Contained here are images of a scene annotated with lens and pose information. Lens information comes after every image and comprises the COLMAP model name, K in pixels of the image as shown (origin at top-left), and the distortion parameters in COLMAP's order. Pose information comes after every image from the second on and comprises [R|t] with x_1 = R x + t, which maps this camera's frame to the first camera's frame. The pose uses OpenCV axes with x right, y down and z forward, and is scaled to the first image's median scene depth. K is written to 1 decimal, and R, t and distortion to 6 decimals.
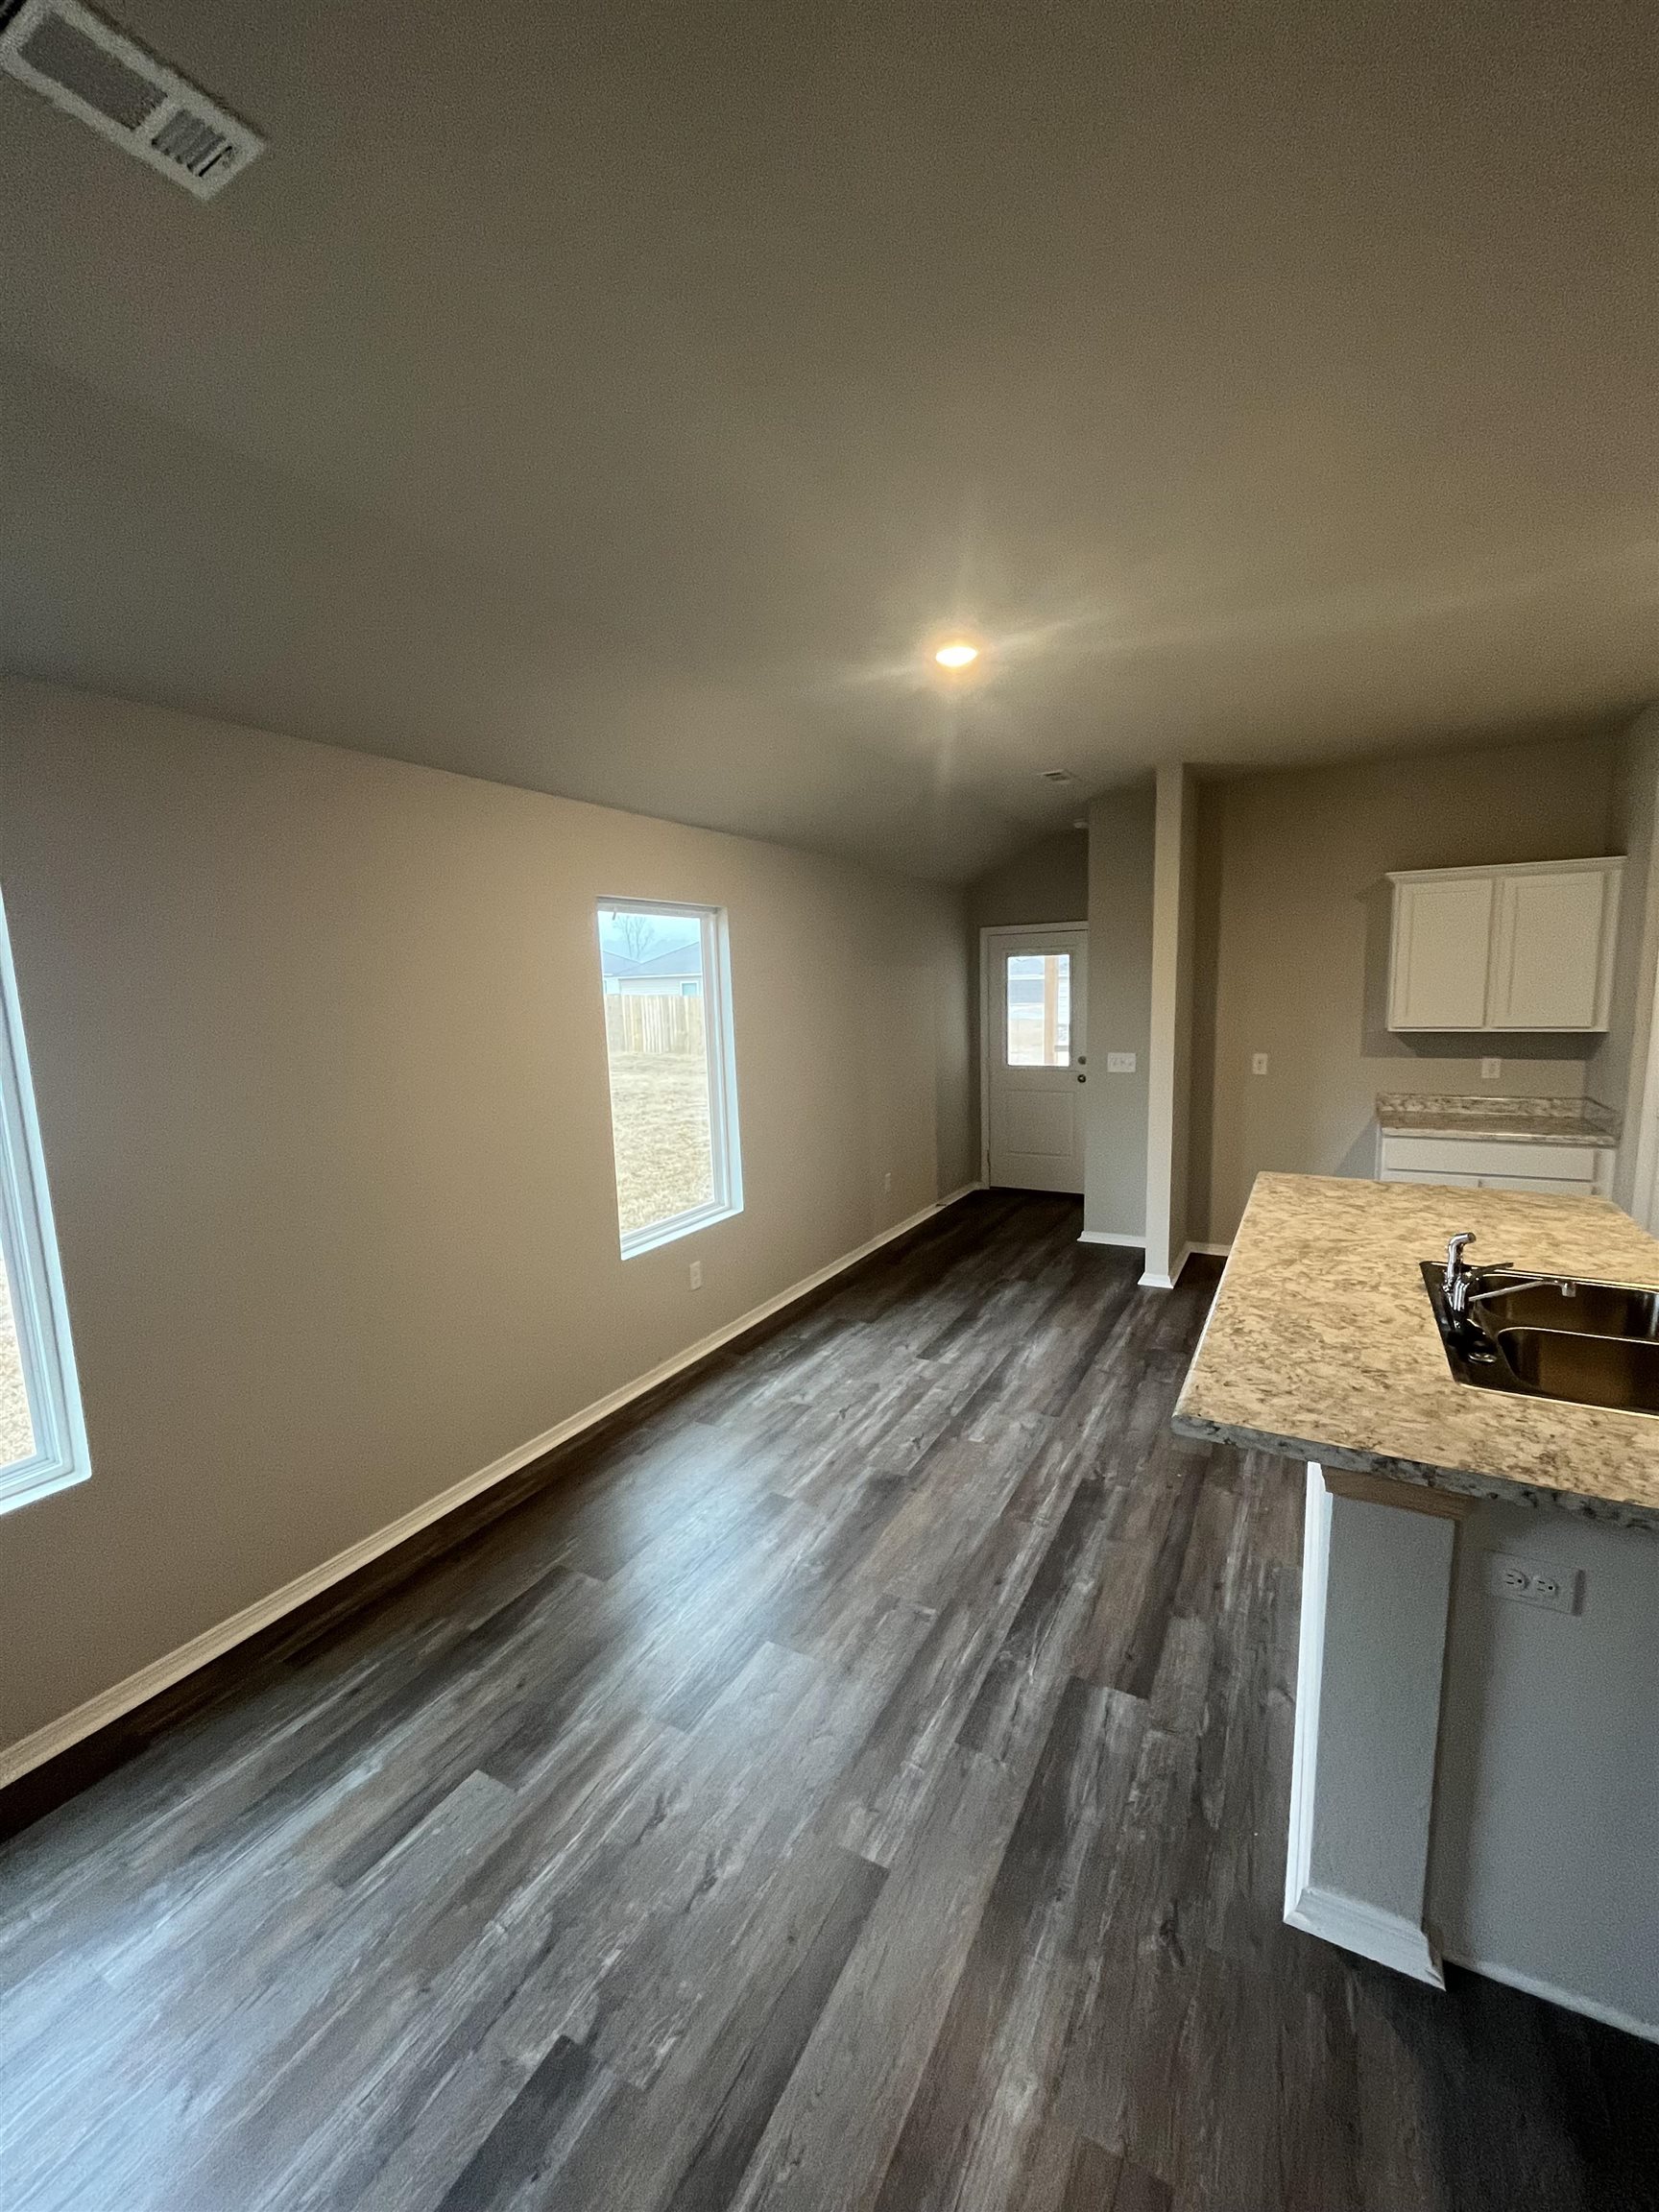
lens RADIAL K [[896.8, 0, 827.8], [0, 896.8, 1108.4], [0, 0, 1]] dist [-0.002346, 0.000147]
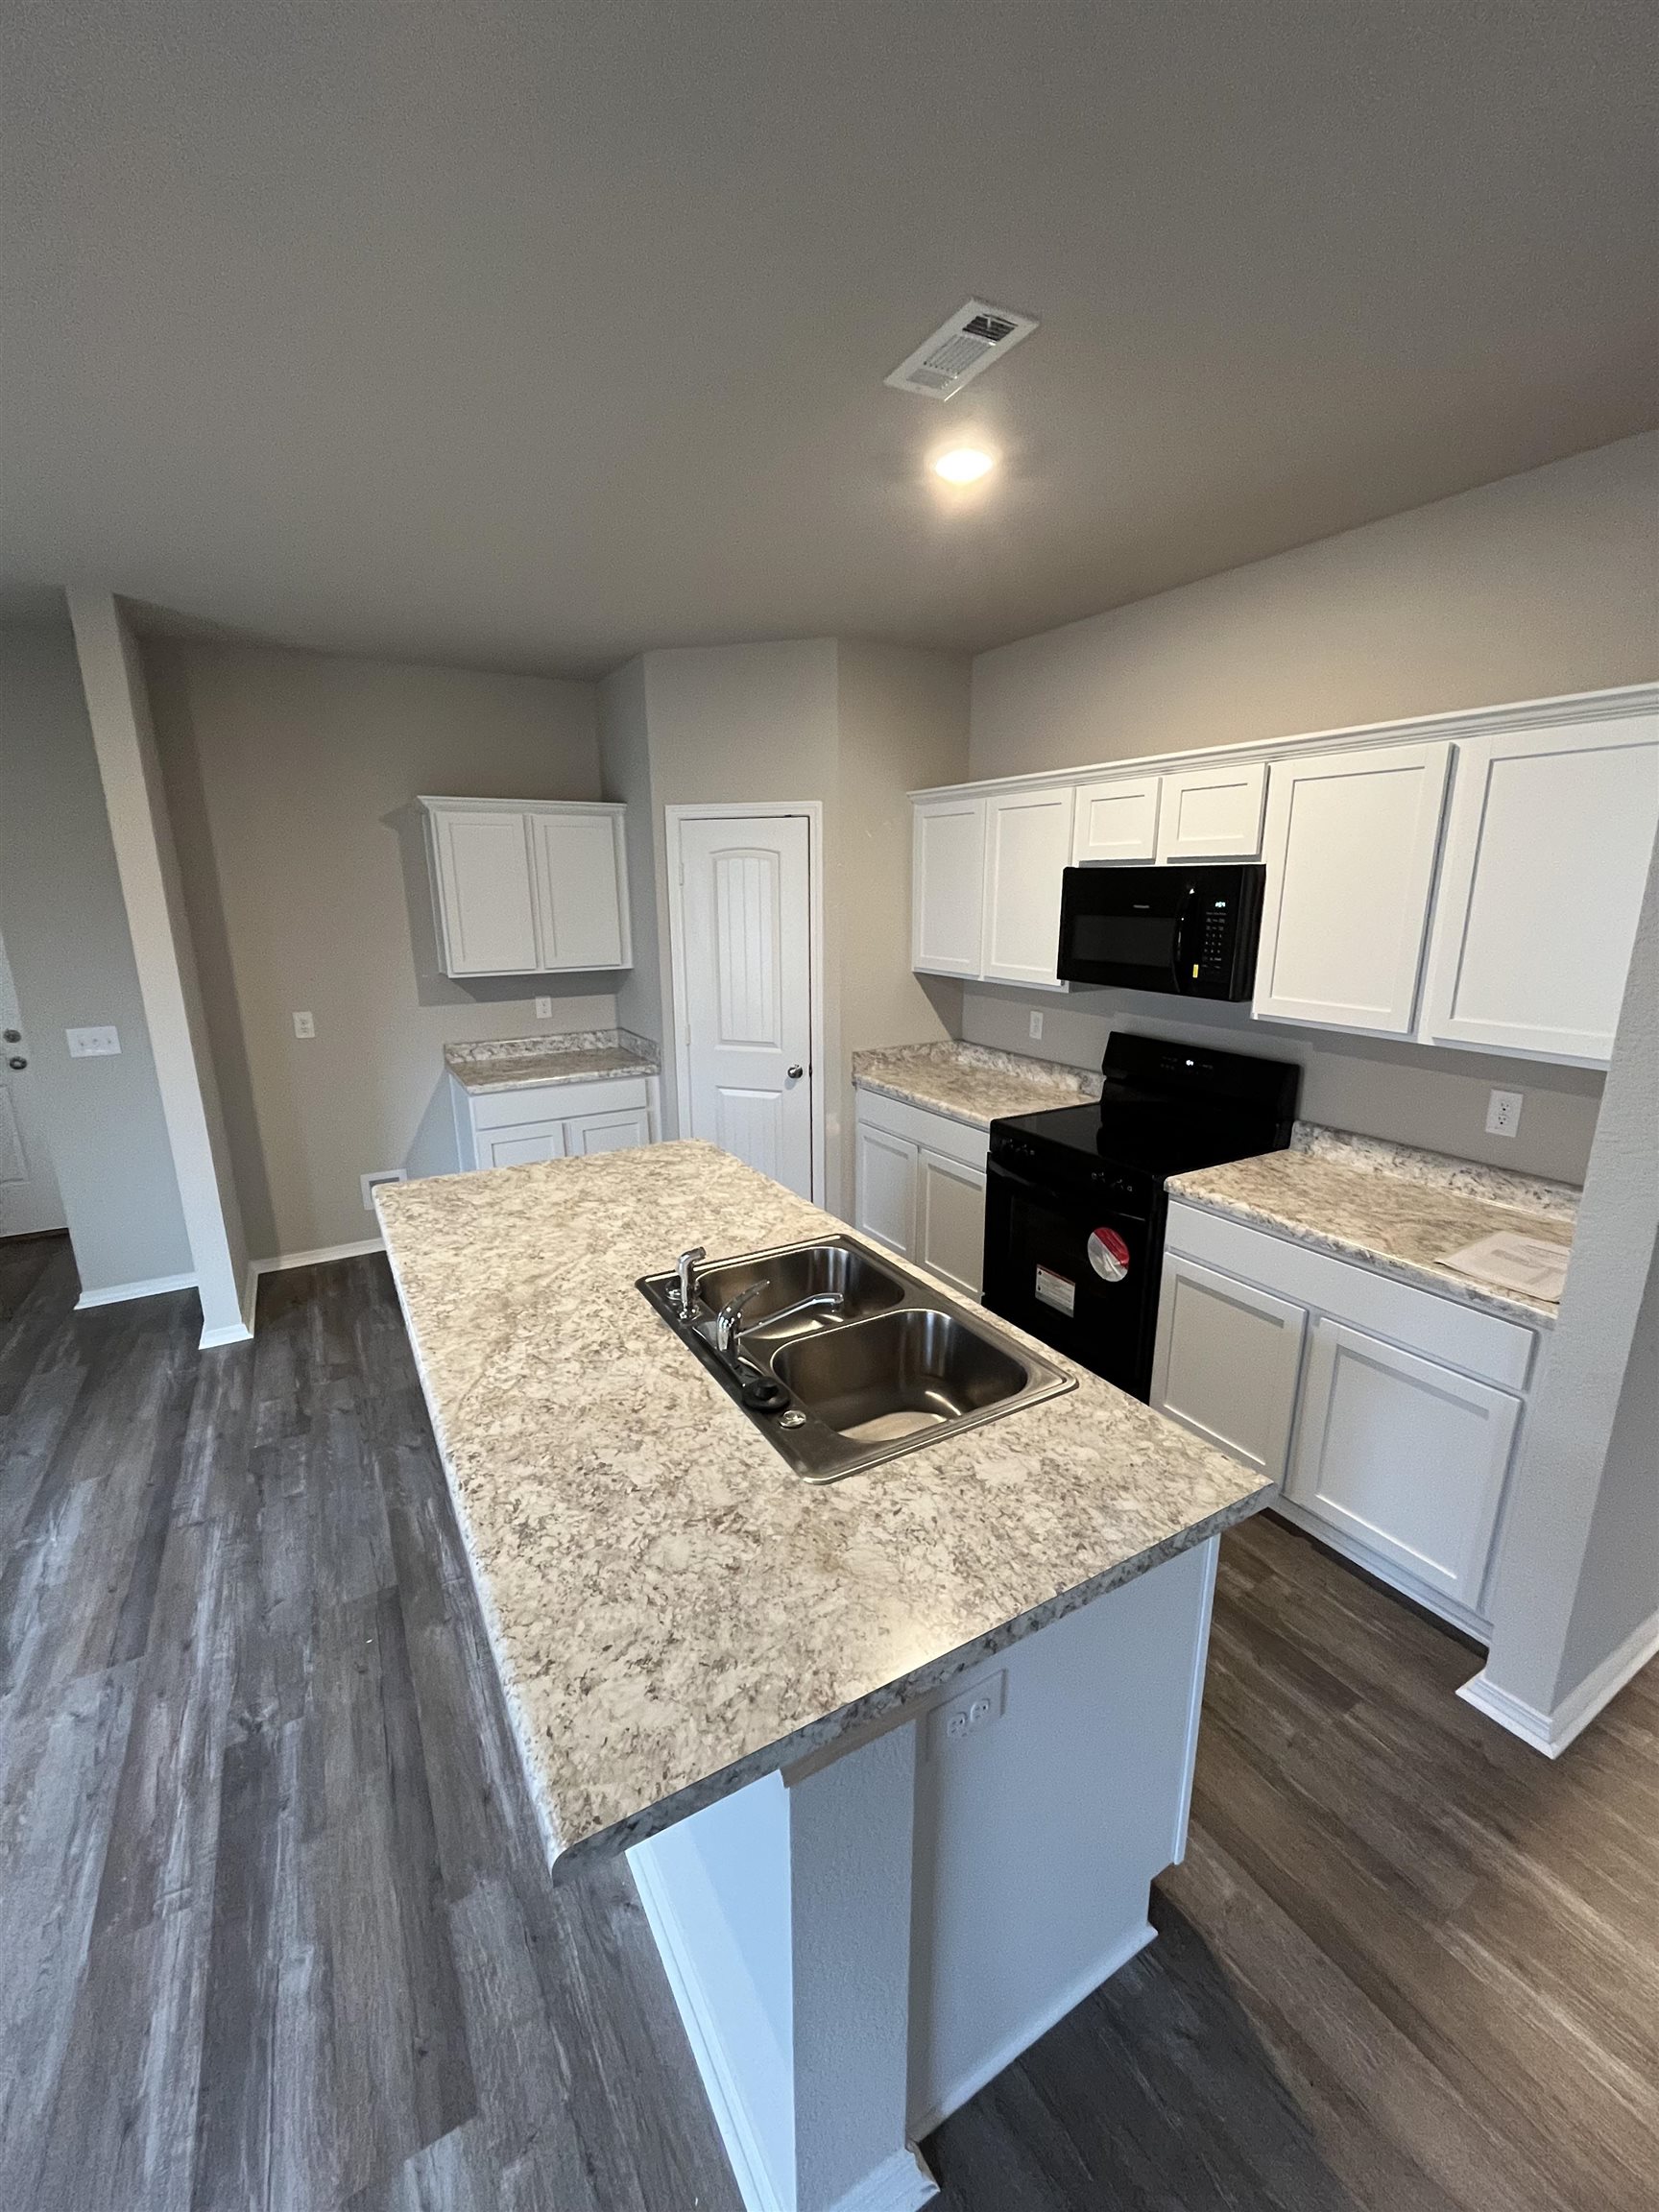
lens RADIAL K [[896.8, 0, 827.8], [0, 896.8, 1108.4], [0, 0, 1]] dist [-0.002346, 0.000147]
pose [[0.511831, -0.185813, 0.838750, 0.060981], [0.112362, 0.982421, 0.149074, -0.074526], [-0.851706, 0.017943, 0.523712, 0.314712]]
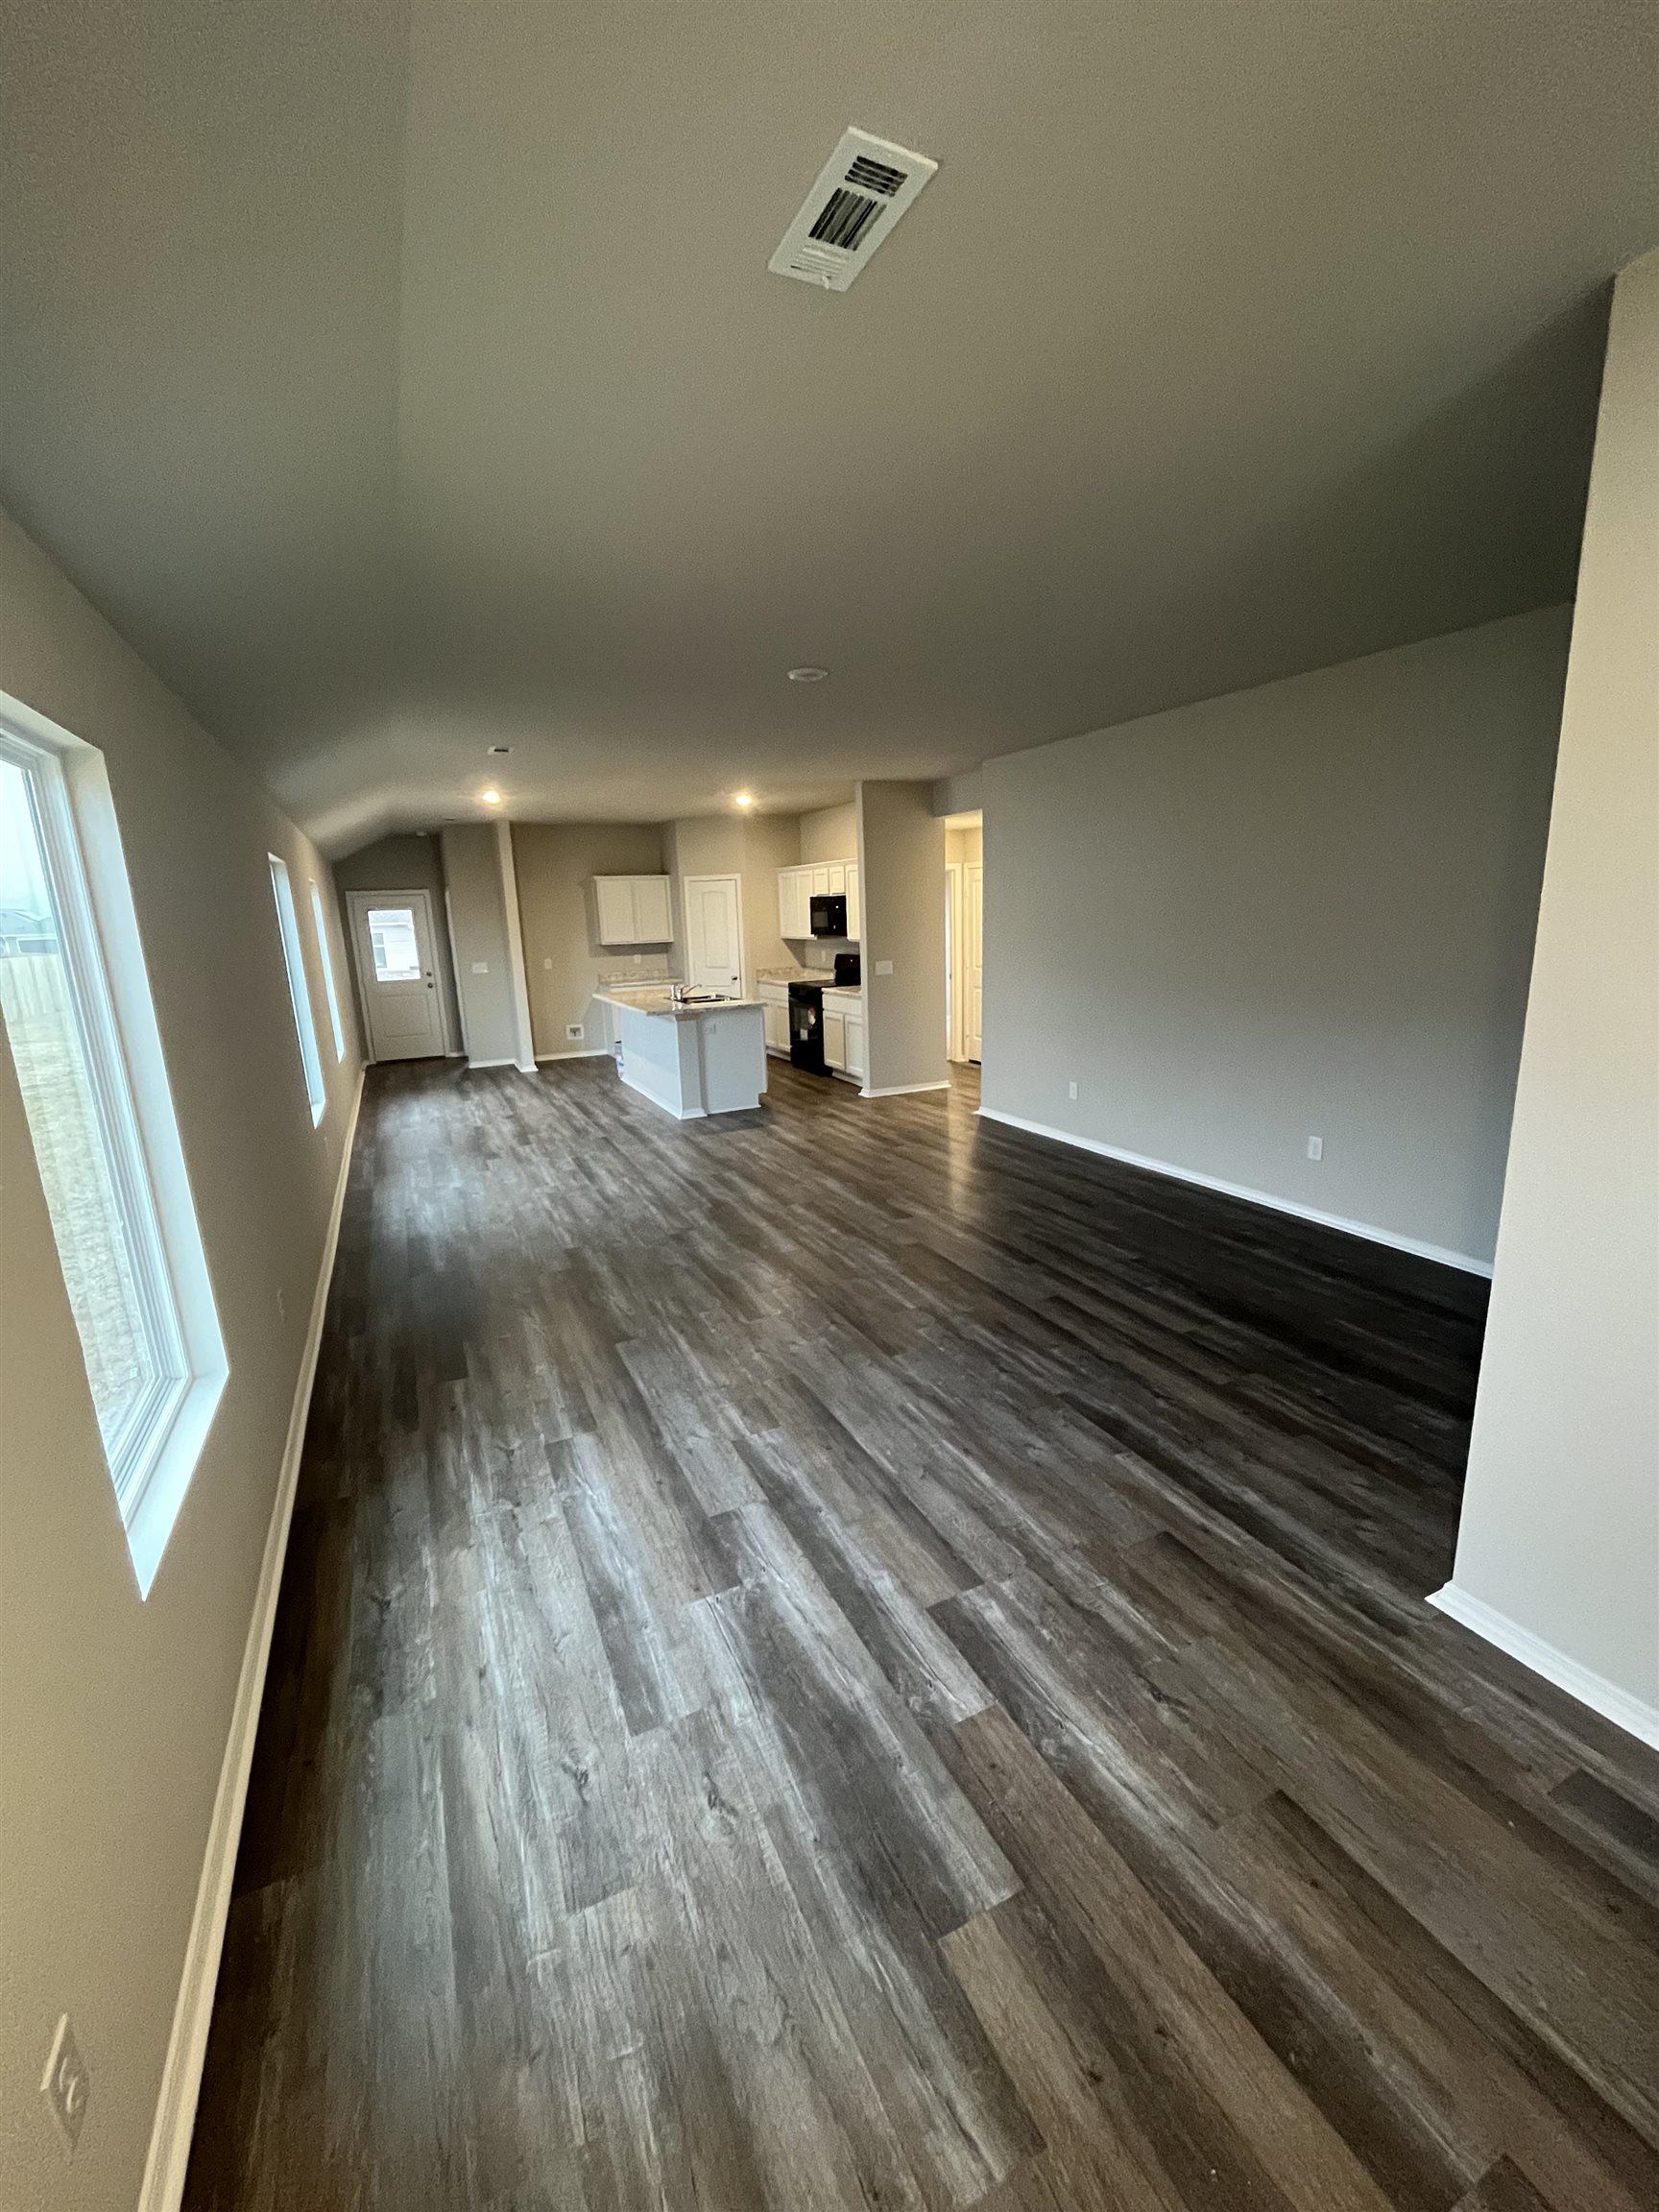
lens RADIAL K [[896.8, 0, 827.8], [0, 896.8, 1108.4], [0, 0, 1]] dist [-0.002346, 0.000147]
pose [[0.577291, -0.167218, 0.799233, -1.507457], [0.129978, 0.985145, 0.112231, 0.230299], [-0.806127, 0.039092, 0.590449, -1.295853]]
